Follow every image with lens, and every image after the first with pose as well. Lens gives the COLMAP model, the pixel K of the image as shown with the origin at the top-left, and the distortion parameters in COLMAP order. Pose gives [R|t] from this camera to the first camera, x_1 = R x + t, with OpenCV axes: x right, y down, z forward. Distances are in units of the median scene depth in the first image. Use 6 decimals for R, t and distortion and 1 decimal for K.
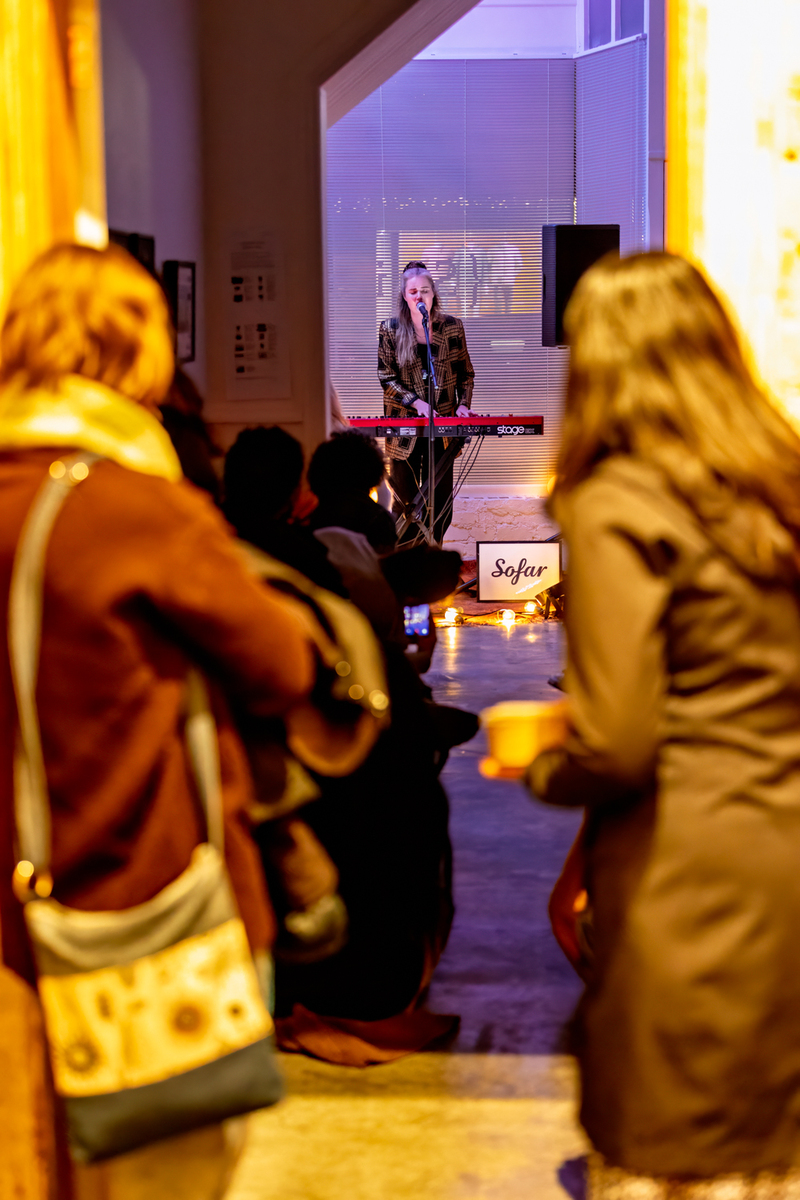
lens RADIAL K [[2488.3, 0, 391.0], [0, 2488.3, 589.4], [0, 0, 1]] dist [0.114103, 0.000000]
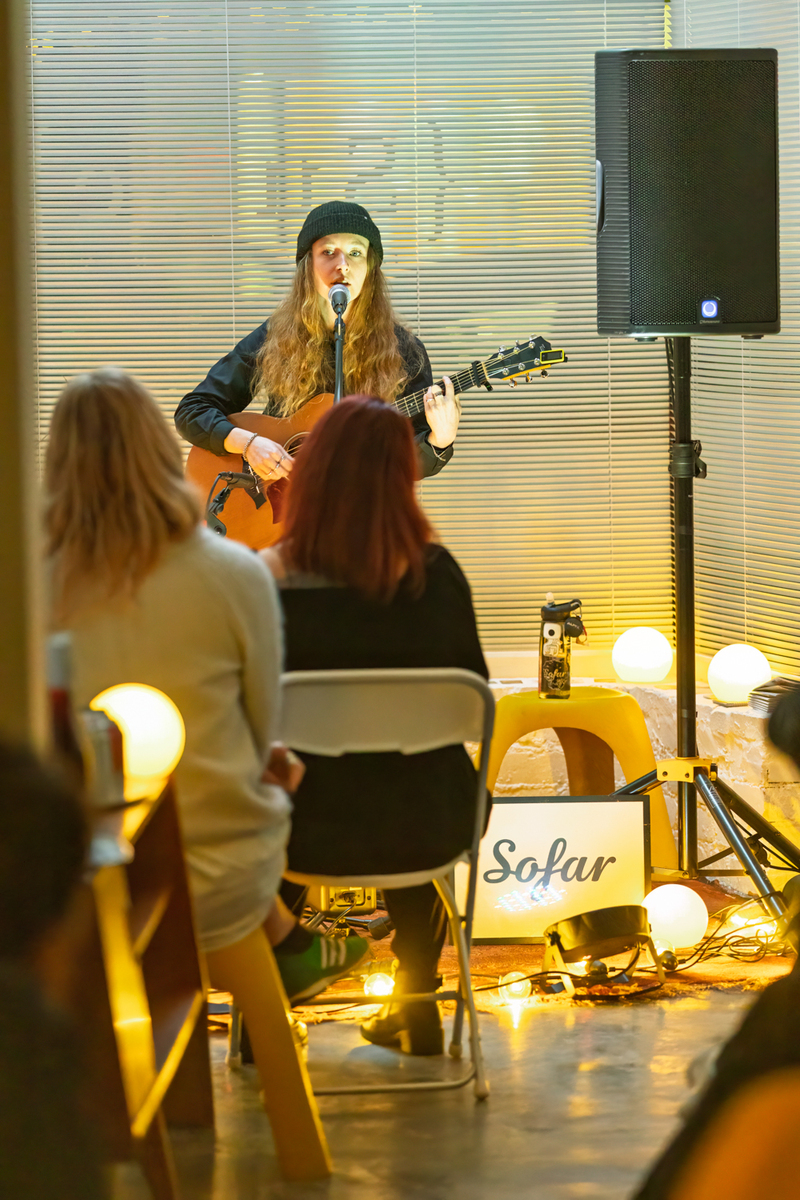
lens RADIAL K [[4849.5, 0, 402.4], [0, 4849.5, 601.5], [0, 0, 1]] dist [-0.332660, 0.000000]
pose [[0.999704, -0.007623, 0.023117, 0.008258], [0.008475, 0.999280, -0.036979, -0.022351], [-0.022818, 0.037164, 0.999049, 0.184178]]
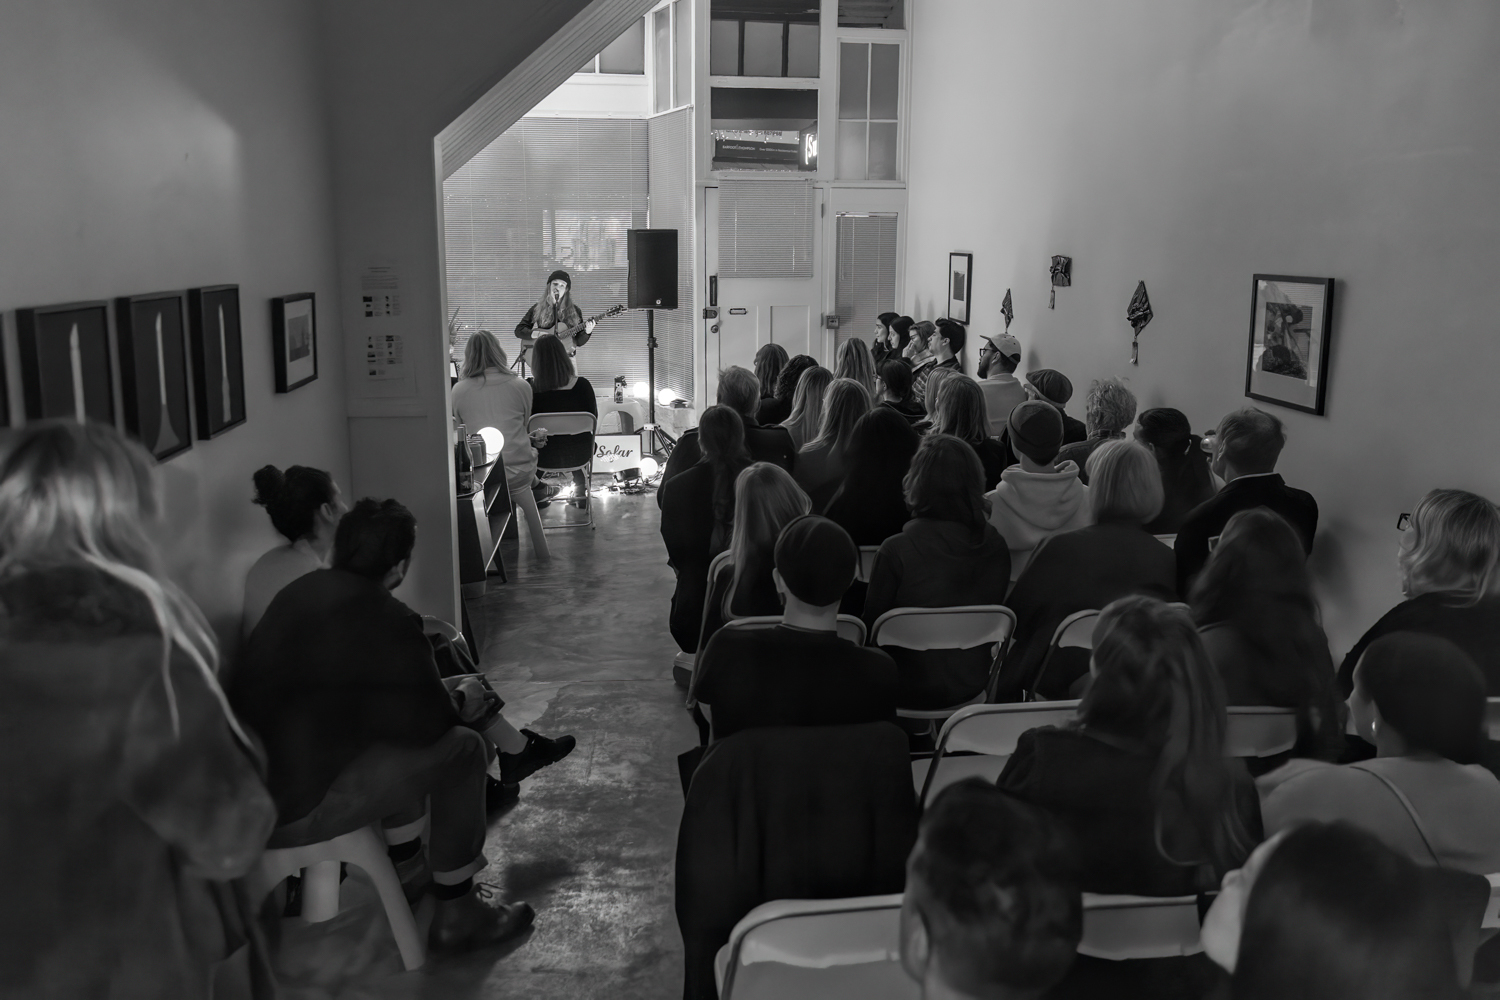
lens RADIAL K [[1201.2, 0, 725.2], [0, 1201.2, 469.4], [0, 0, 1]] dist [-0.000743, 0.008095]
pose [[0.990781, -0.013089, 0.134843, 0.018730], [0.002912, 0.997149, 0.075396, -0.053704], [-0.135445, -0.074308, 0.987994, 0.252010]]
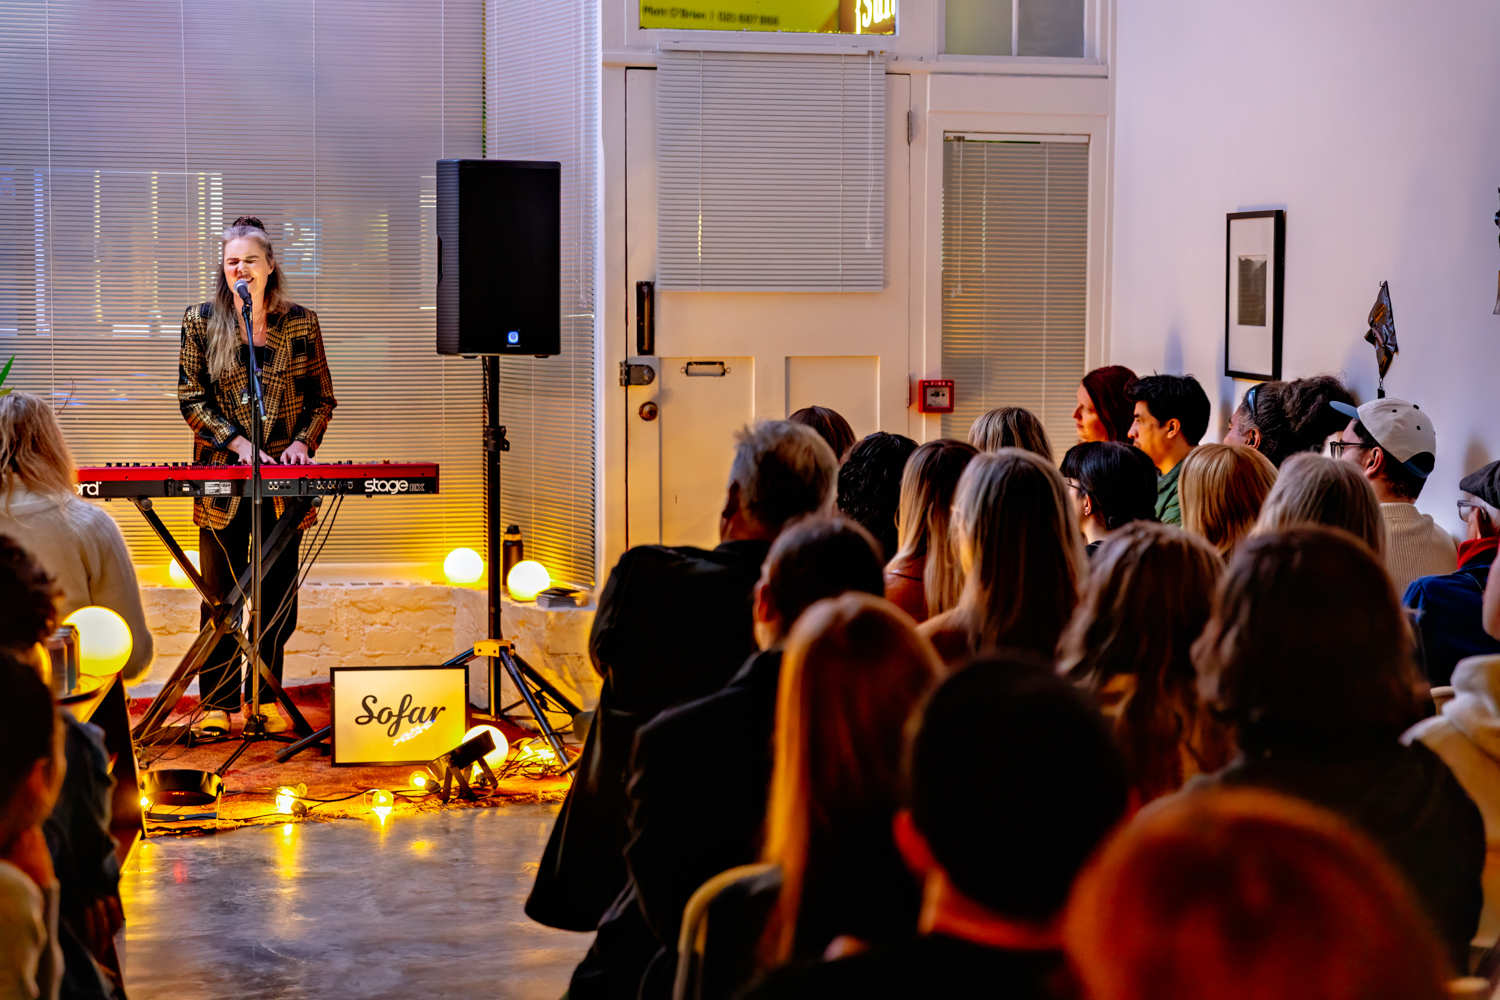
lens RADIAL K [[2844.3, 0, 789.3], [0, 2844.3, 536.5], [0, 0, 1]] dist [0.036969, 0.000000]
pose [[0.982342, 0.000336, 0.187095, 0.014110], [0.004581, 0.999655, -0.025850, -0.032919], [-0.187039, 0.026250, 0.982002, 0.285715]]
